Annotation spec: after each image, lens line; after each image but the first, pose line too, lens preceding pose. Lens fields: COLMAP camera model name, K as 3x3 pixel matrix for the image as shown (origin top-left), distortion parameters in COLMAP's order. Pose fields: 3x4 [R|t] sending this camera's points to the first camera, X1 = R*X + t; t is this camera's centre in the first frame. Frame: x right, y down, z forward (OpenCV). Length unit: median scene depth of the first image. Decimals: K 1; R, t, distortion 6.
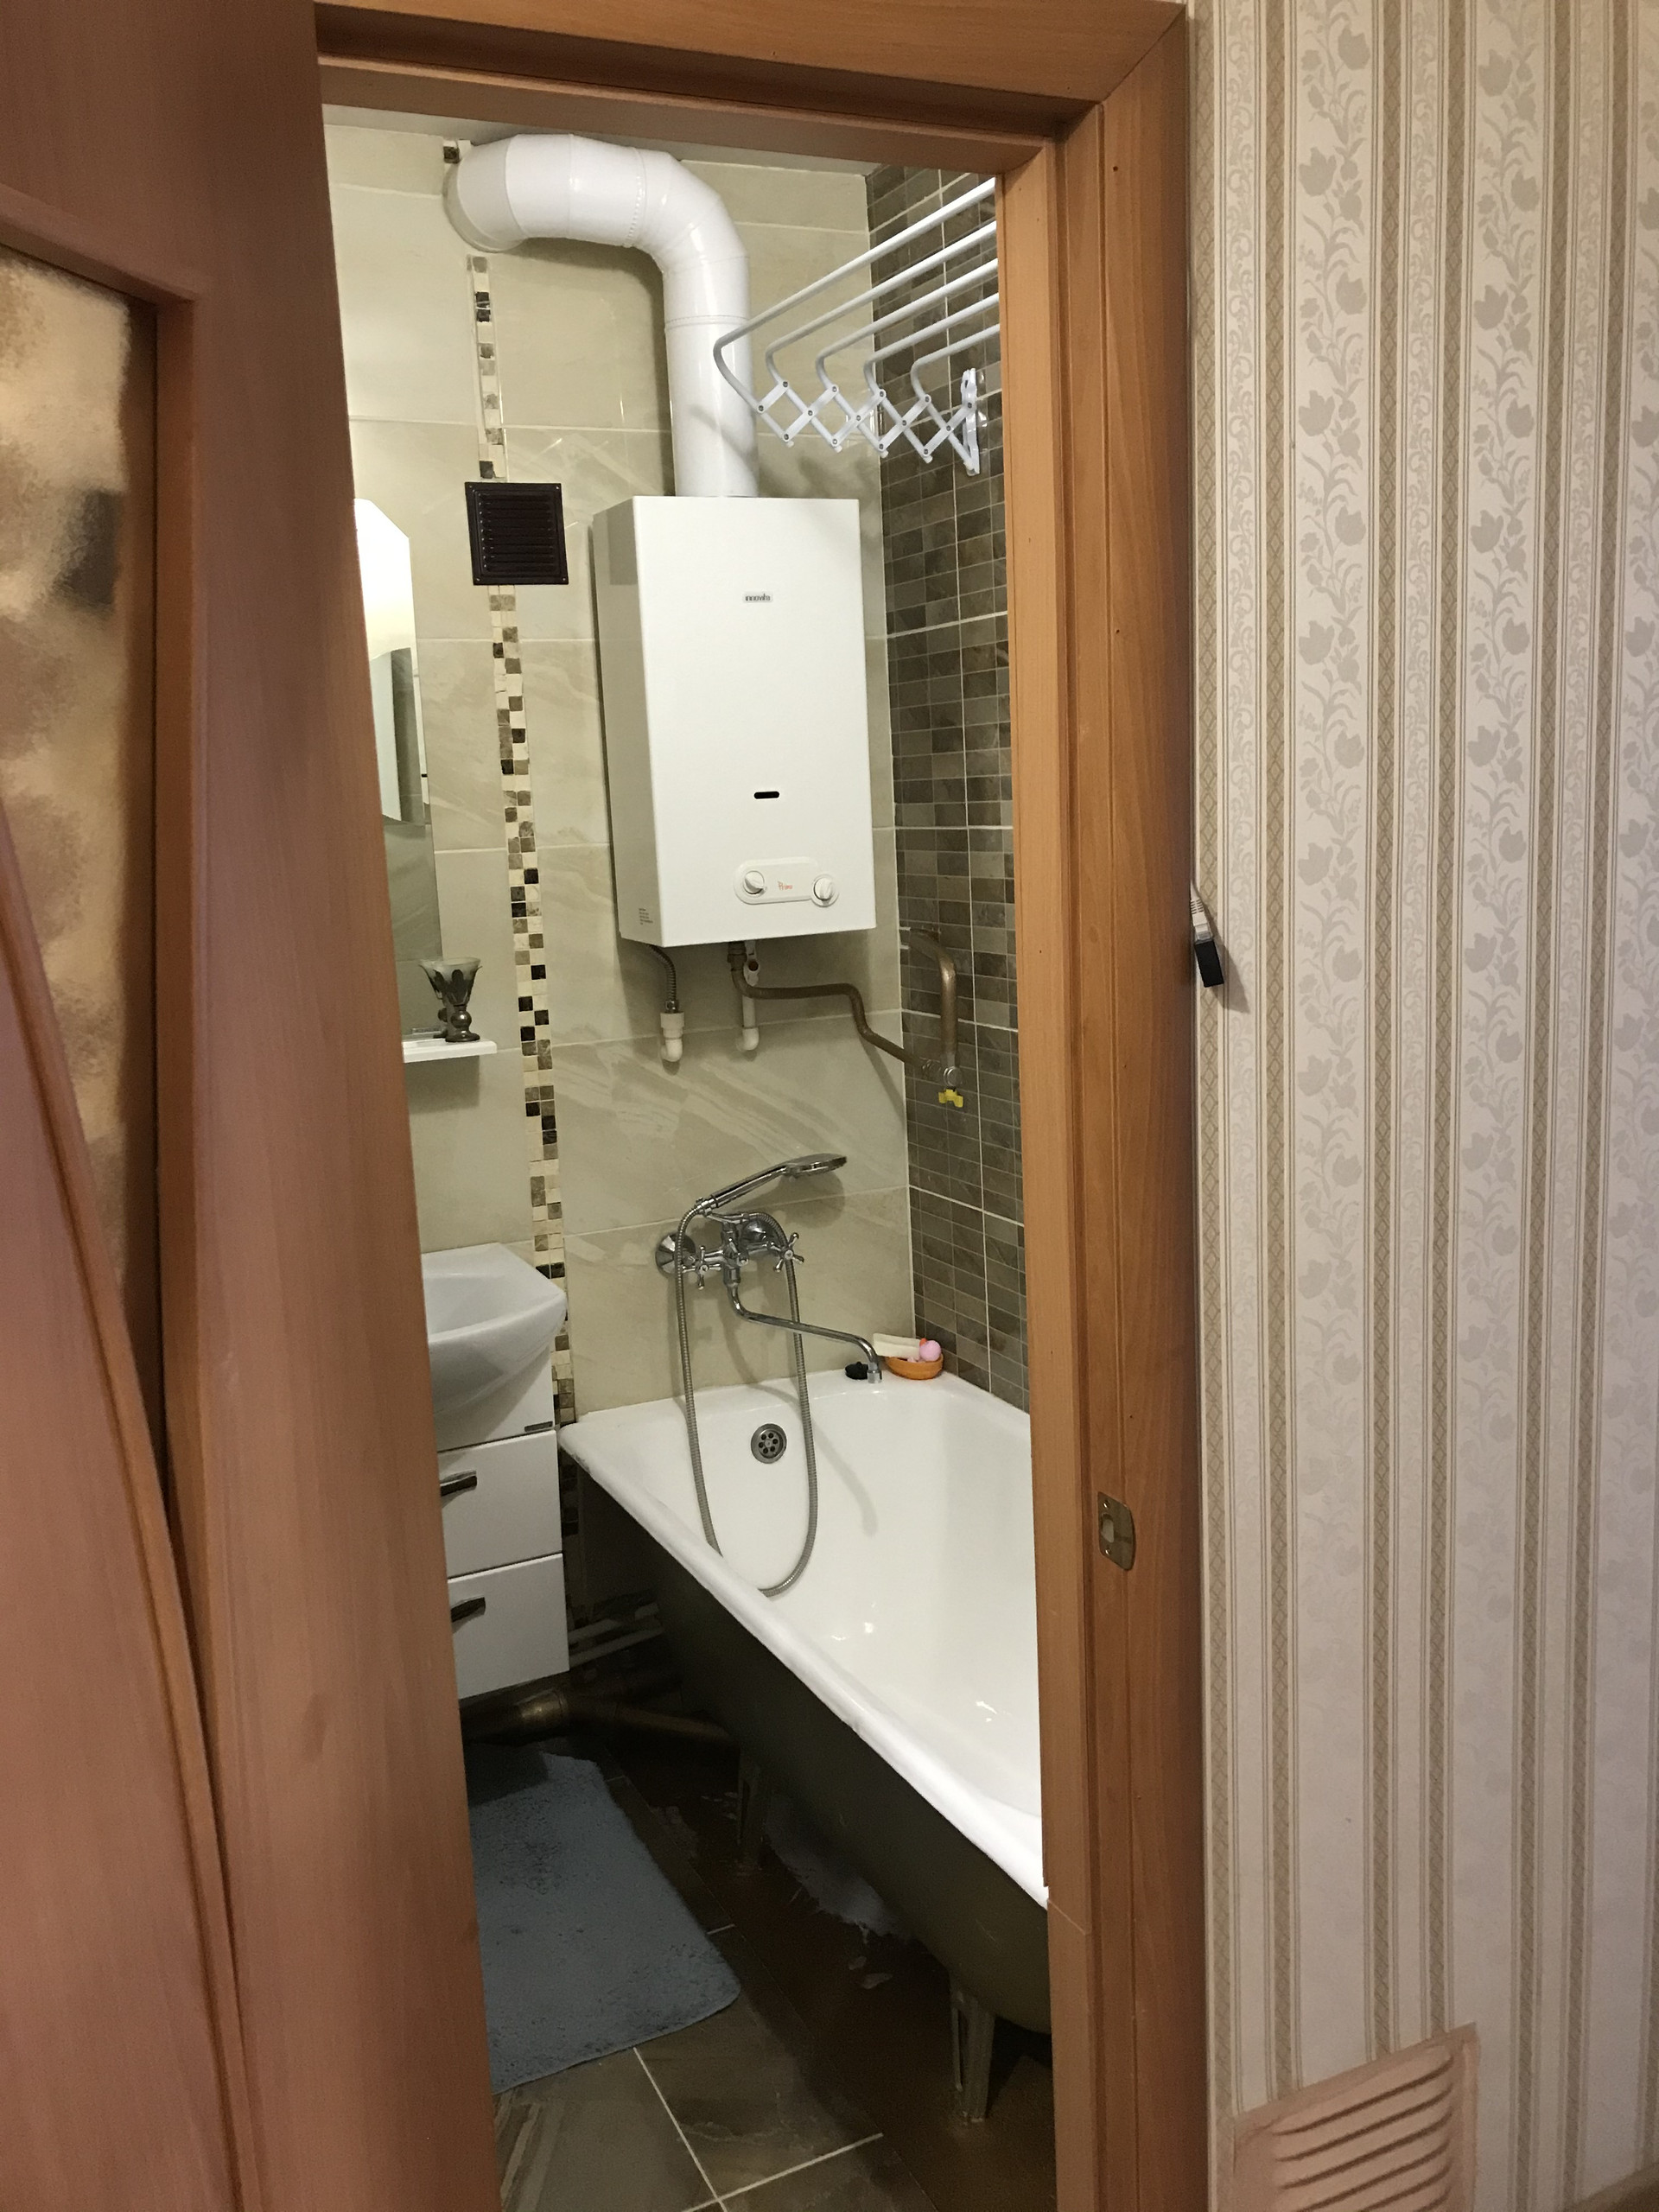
lens RADIAL K [[1886.1, 0, 829.9], [0, 1886.1, 1107.0], [0, 0, 1]] dist [0.030274, 0.007660]
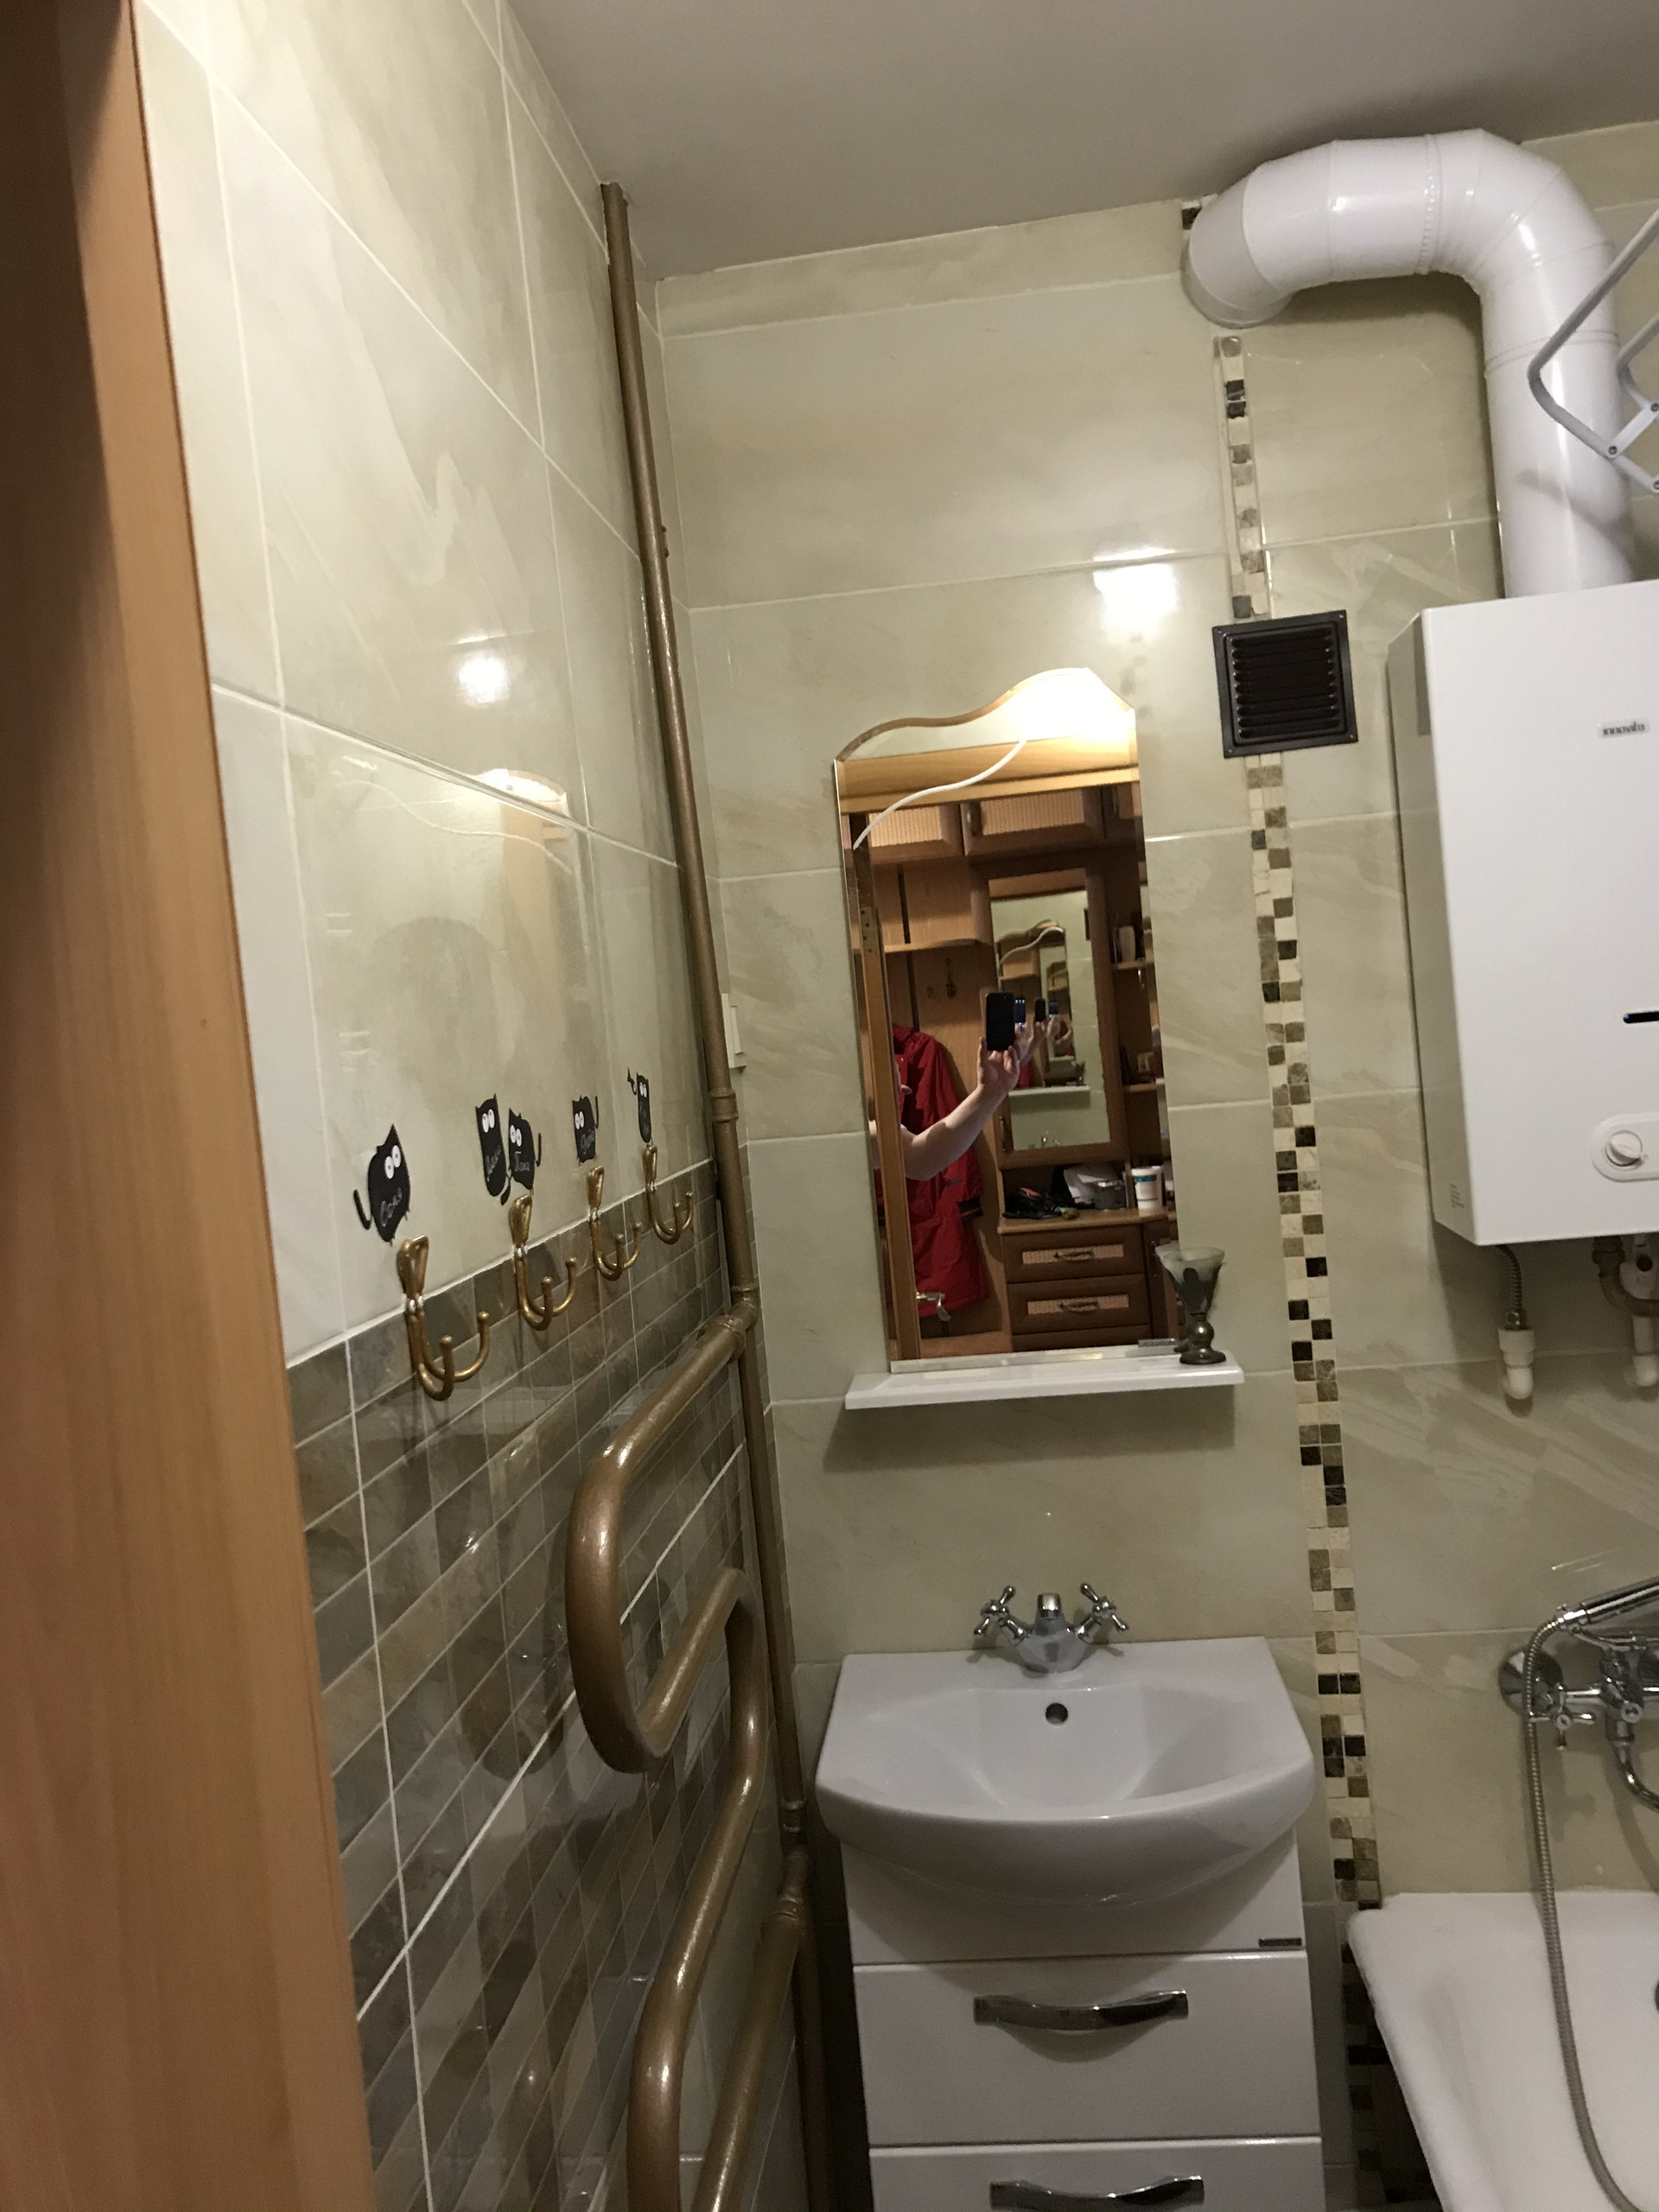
lens RADIAL K [[1886.1, 0, 826.7], [0, 1886.1, 1099.8], [0, 0, 1]] dist [0.030274, 0.007660]
pose [[0.853177, -0.014733, -0.521413, 0.066296], [-0.035026, 0.995727, -0.085448, -0.067466], [0.520444, 0.091166, 0.849015, 0.279384]]
